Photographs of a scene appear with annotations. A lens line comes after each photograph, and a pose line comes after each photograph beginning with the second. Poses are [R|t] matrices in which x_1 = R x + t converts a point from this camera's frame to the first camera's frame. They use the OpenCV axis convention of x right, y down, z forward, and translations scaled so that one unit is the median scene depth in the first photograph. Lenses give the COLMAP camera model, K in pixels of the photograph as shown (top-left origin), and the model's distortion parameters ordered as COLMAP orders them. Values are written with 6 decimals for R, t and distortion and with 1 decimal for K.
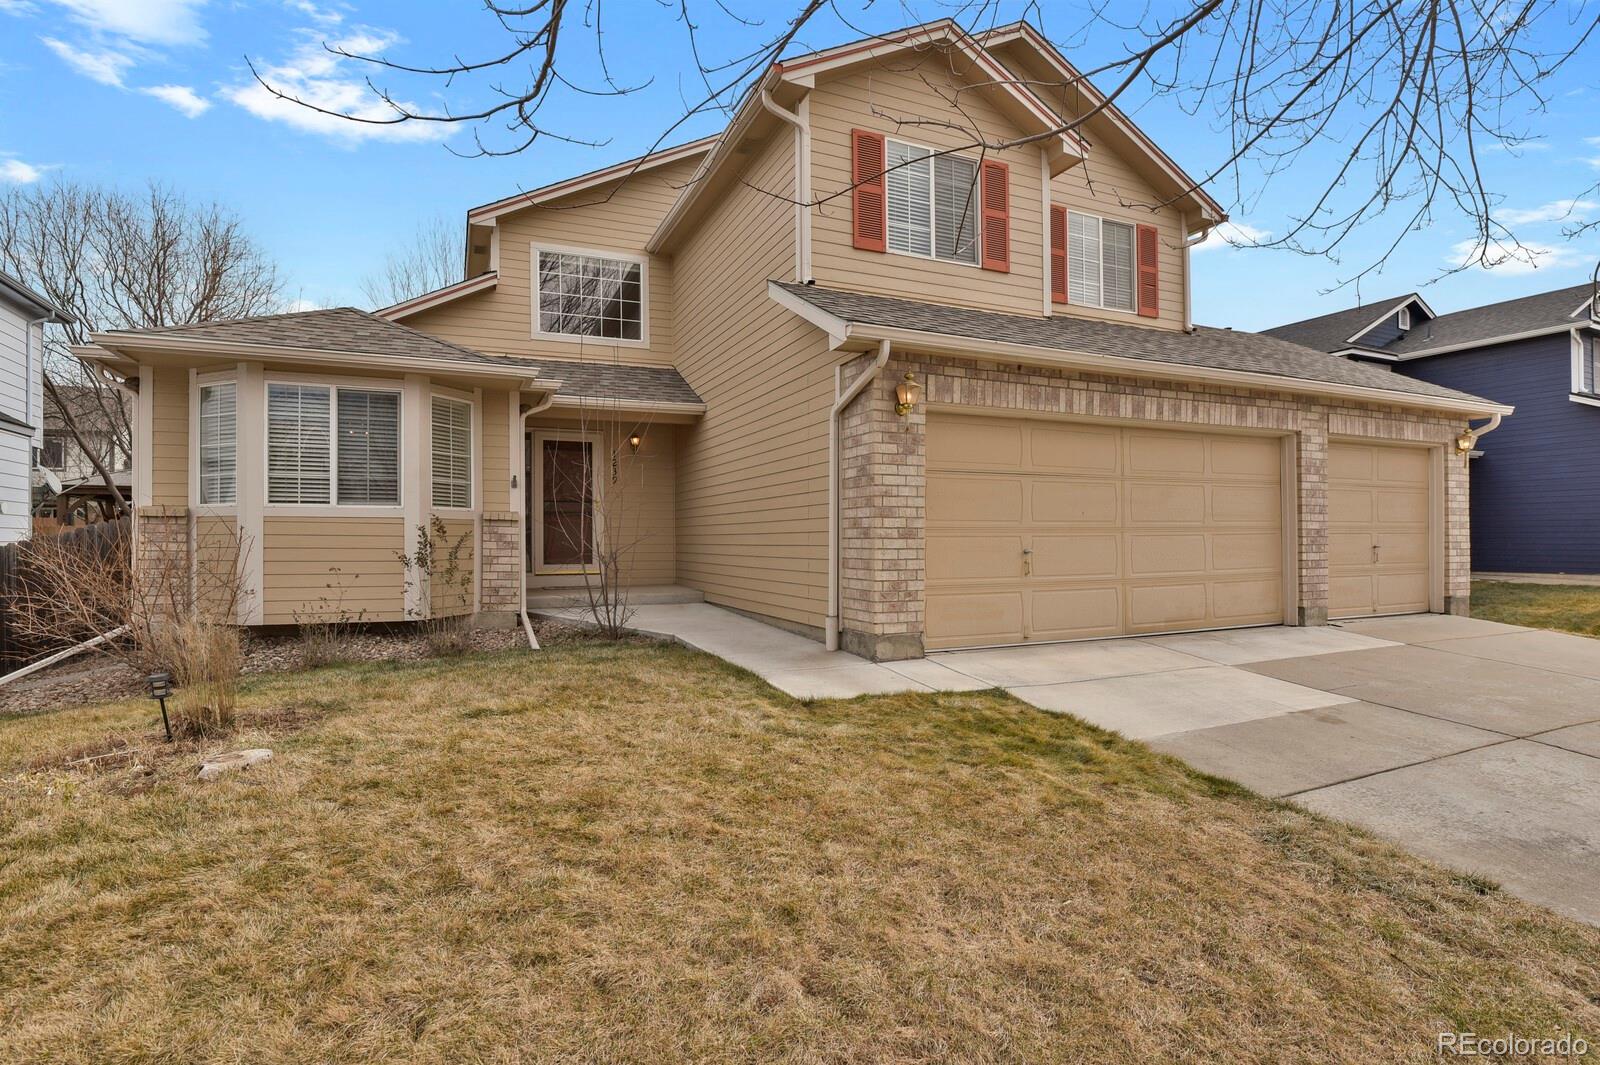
lens RADIAL K [[781.2, 0, 796.9], [0, 781.2, 534.2], [0, 0, 1]] dist [-0.020549, -0.006274]
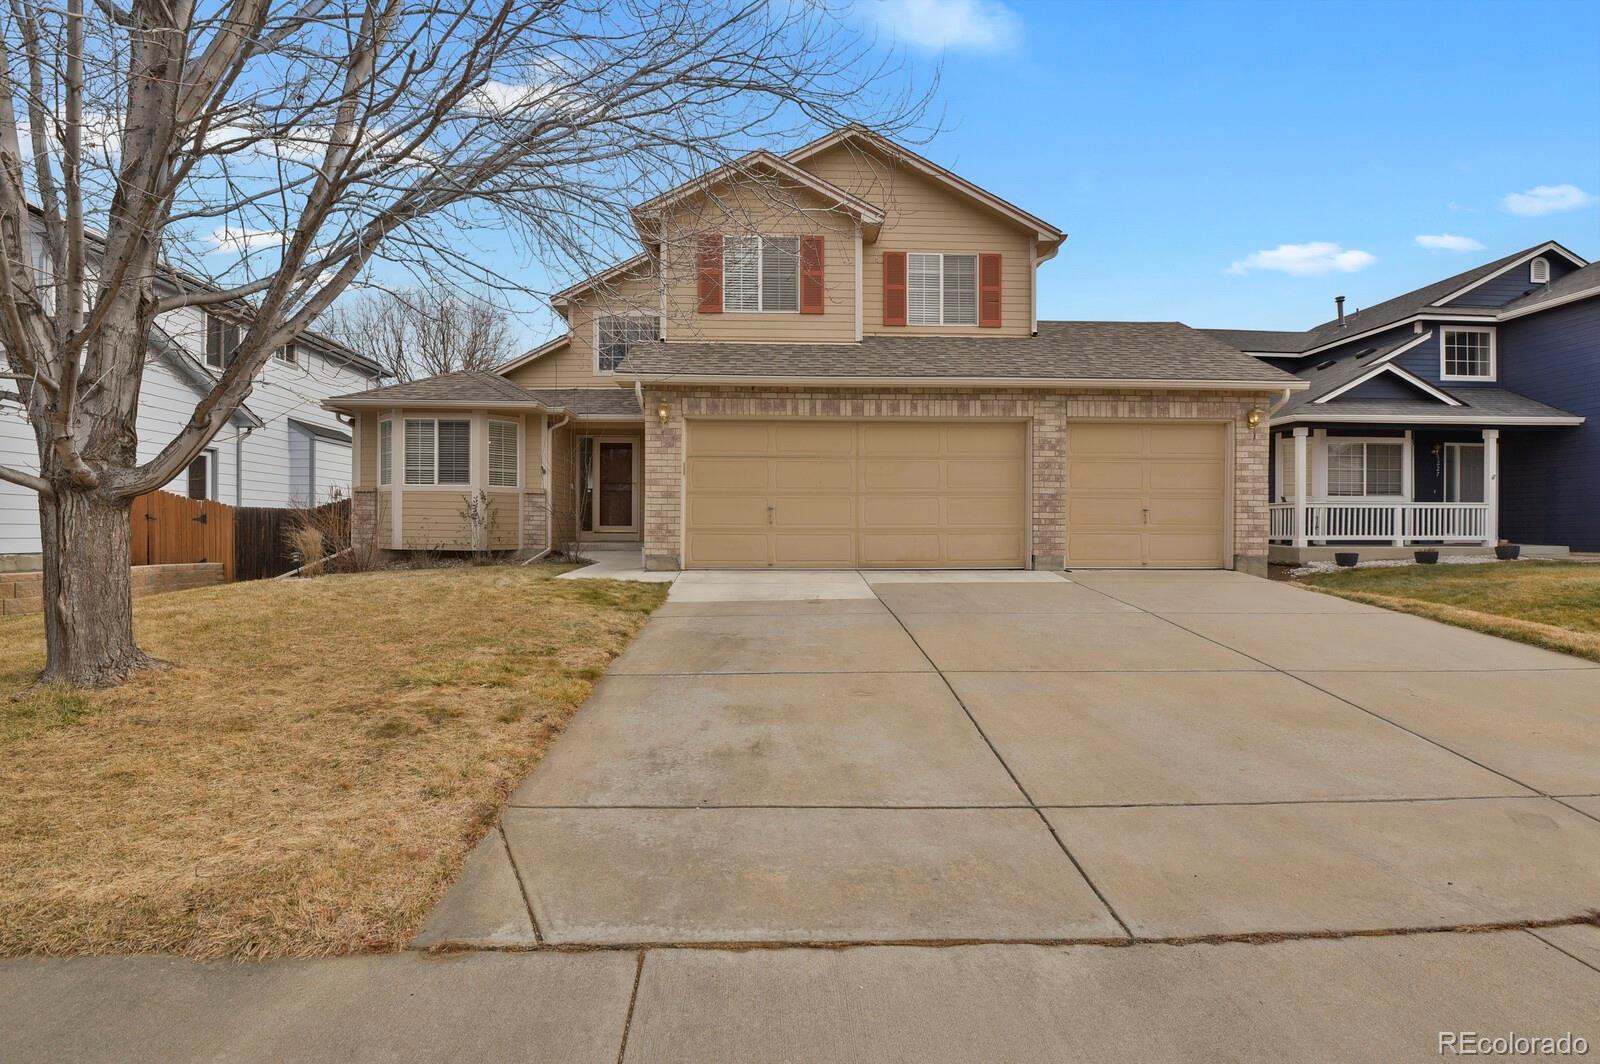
lens RADIAL K [[781.2, 0, 800.5], [0, 781.2, 526.8], [0, 0, 1]] dist [-0.020549, -0.006274]
pose [[0.927989, 0.006110, -0.372558, 0.812370], [-0.005450, 0.999981, 0.002824, 0.048079], [0.372568, -0.000590, 0.928005, -0.345891]]
